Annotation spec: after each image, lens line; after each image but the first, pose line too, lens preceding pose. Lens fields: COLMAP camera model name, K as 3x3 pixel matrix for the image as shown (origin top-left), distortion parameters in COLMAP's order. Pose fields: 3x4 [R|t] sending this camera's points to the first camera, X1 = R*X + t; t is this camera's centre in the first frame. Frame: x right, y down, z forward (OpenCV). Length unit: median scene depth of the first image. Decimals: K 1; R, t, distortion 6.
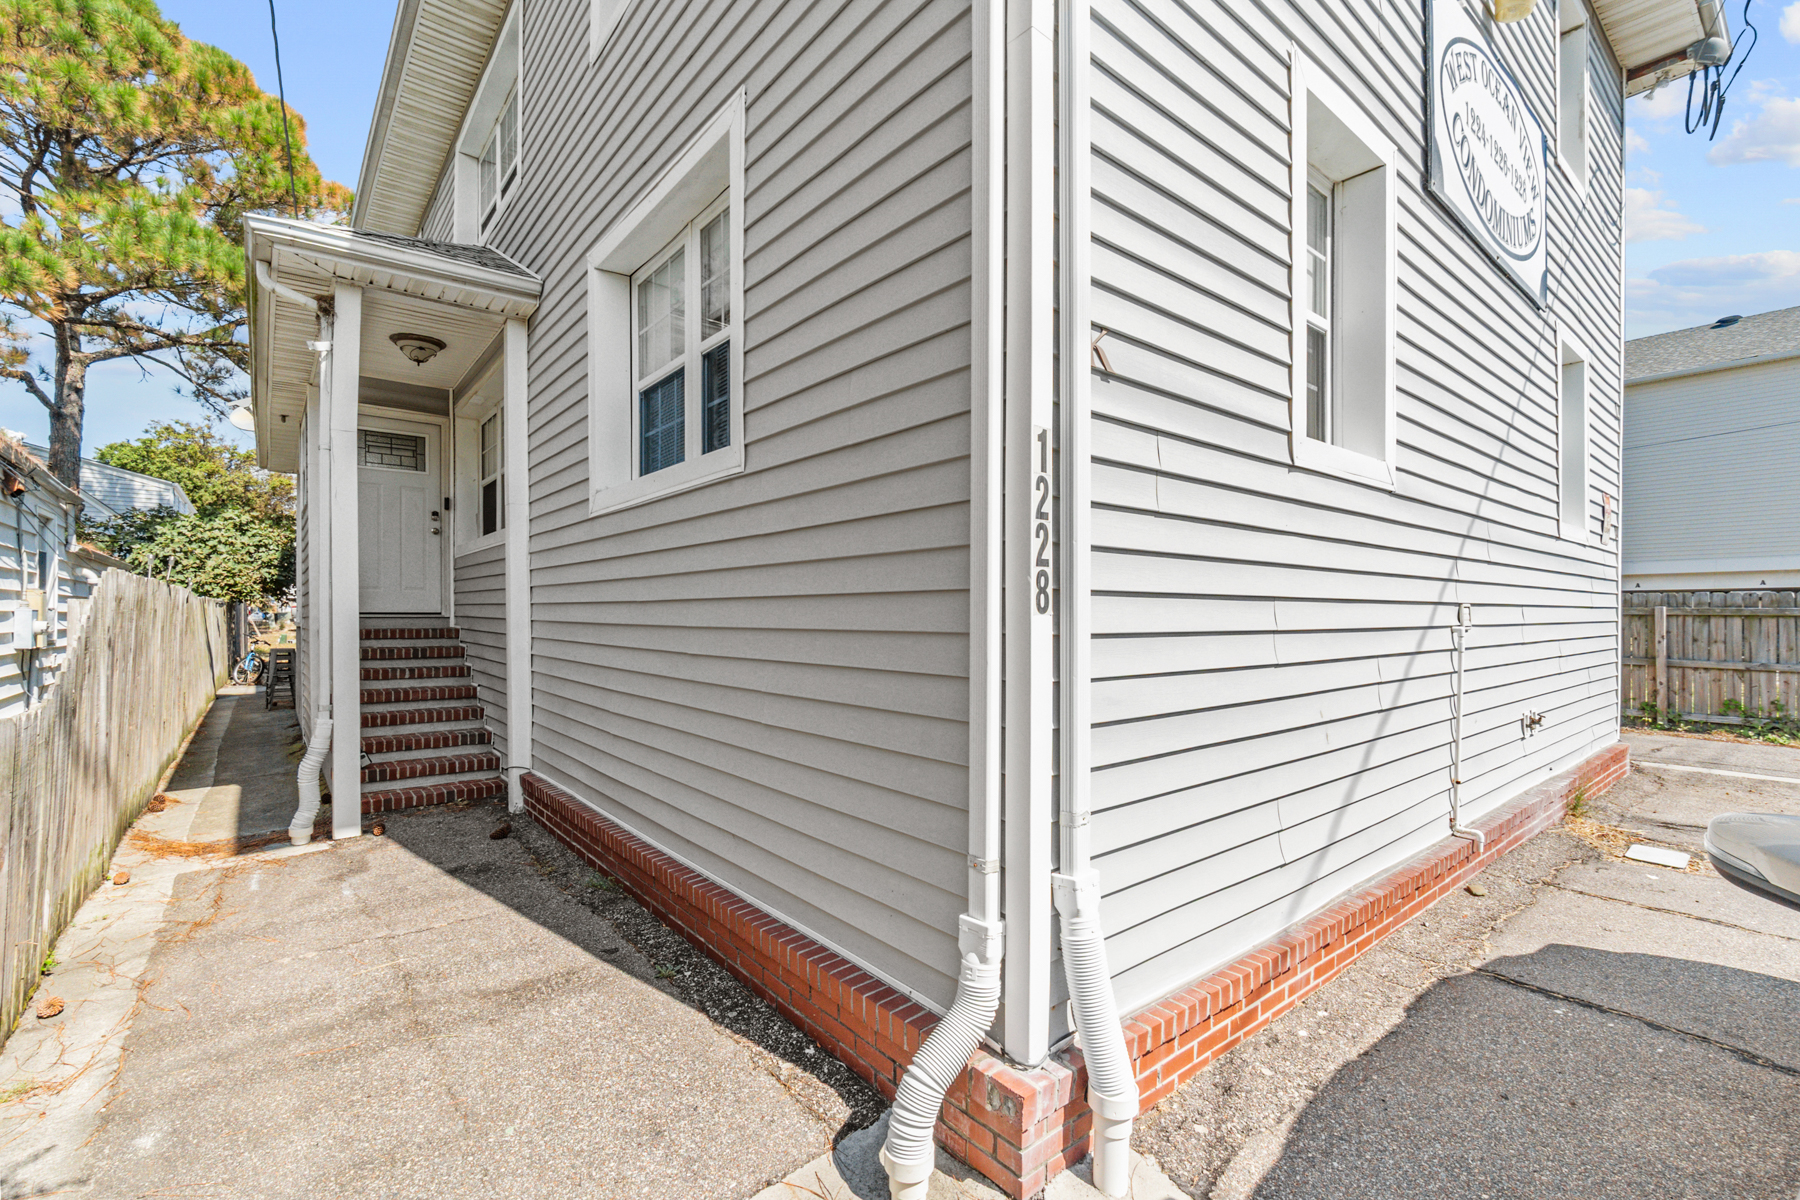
lens RADIAL K [[767.0, 0, 872.1], [0, 767.0, 623.2], [0, 0, 1]] dist [-0.001403, 0.000275]
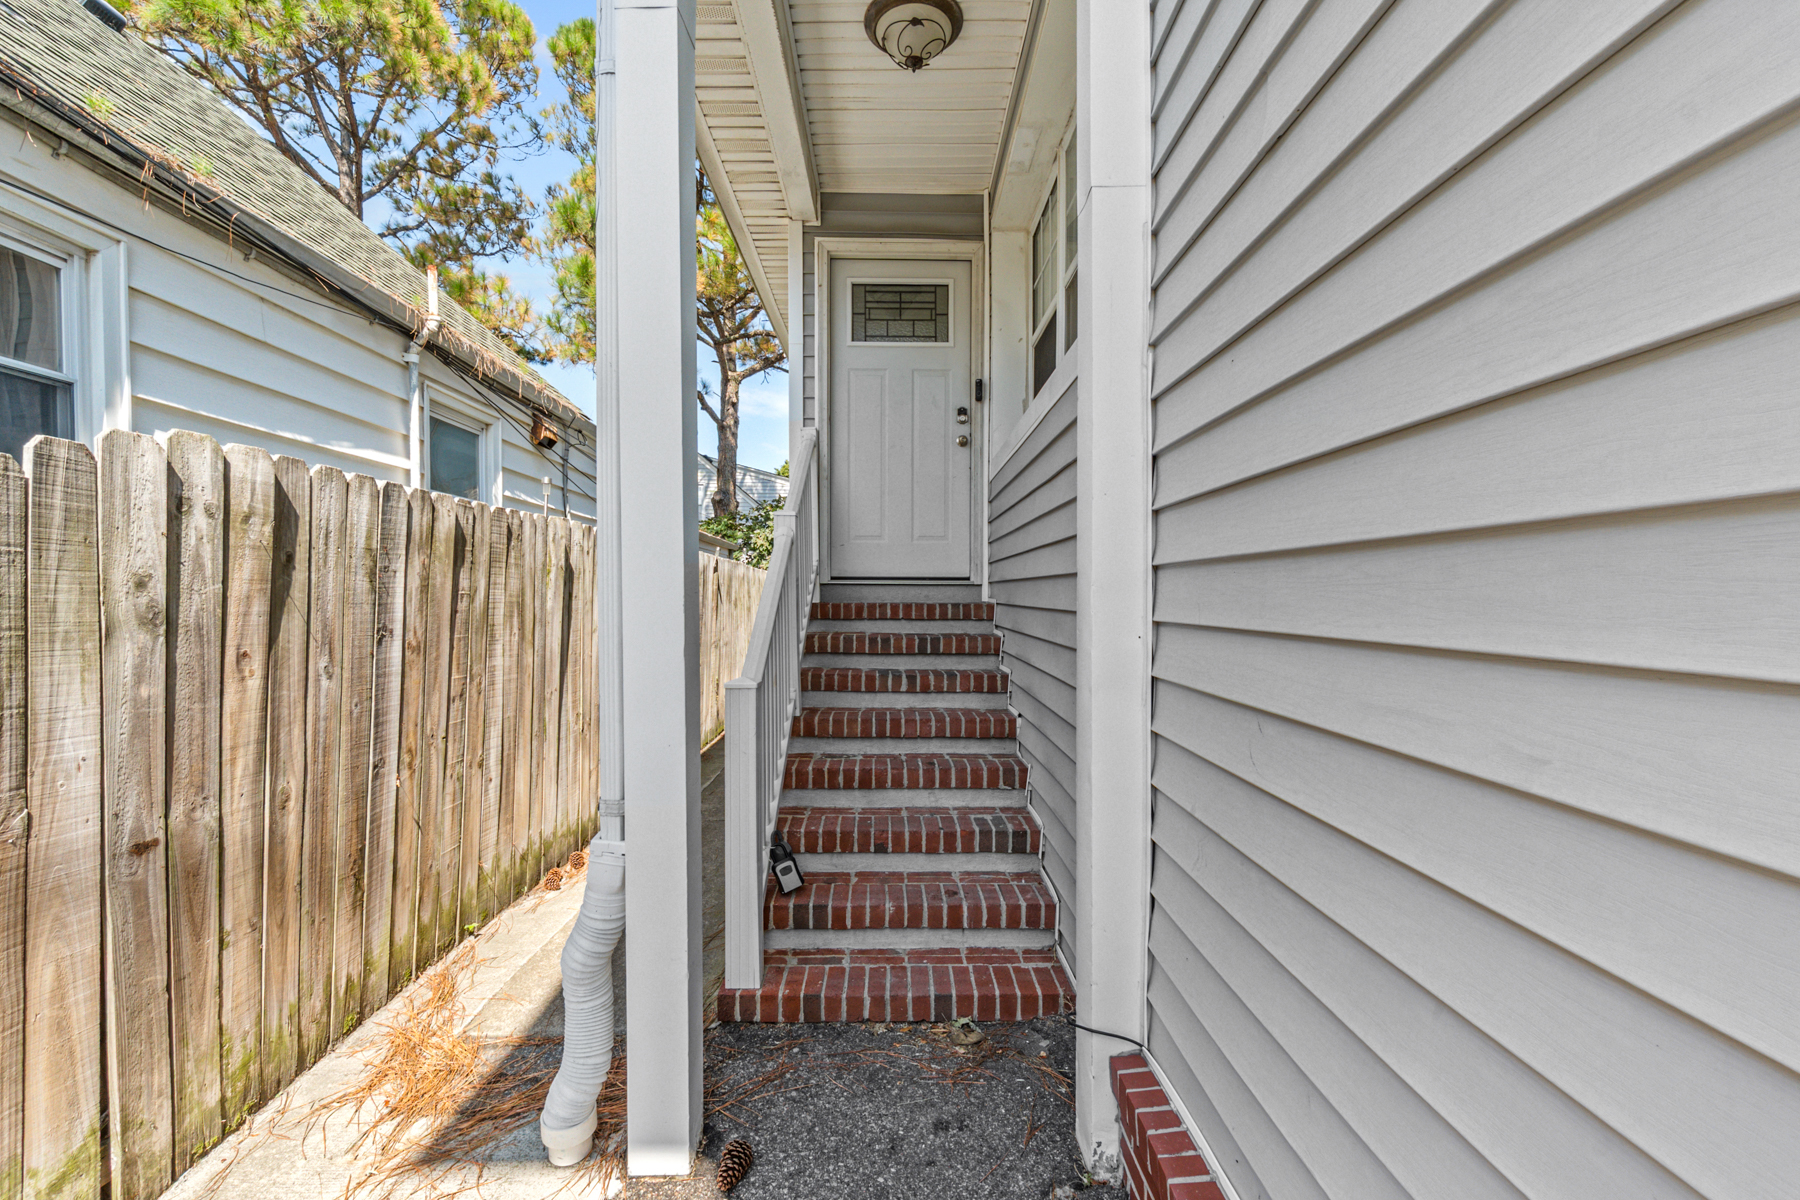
lens RADIAL K [[767.0, 0, 896.8], [0, 767.0, 604.4], [0, 0, 1]] dist [-0.001403, 0.000275]
pose [[0.788254, 0.007162, -0.615308, -0.259405], [-0.011450, 0.999930, -0.003030, 0.010686], [0.615243, 0.009434, 0.788281, 0.536517]]
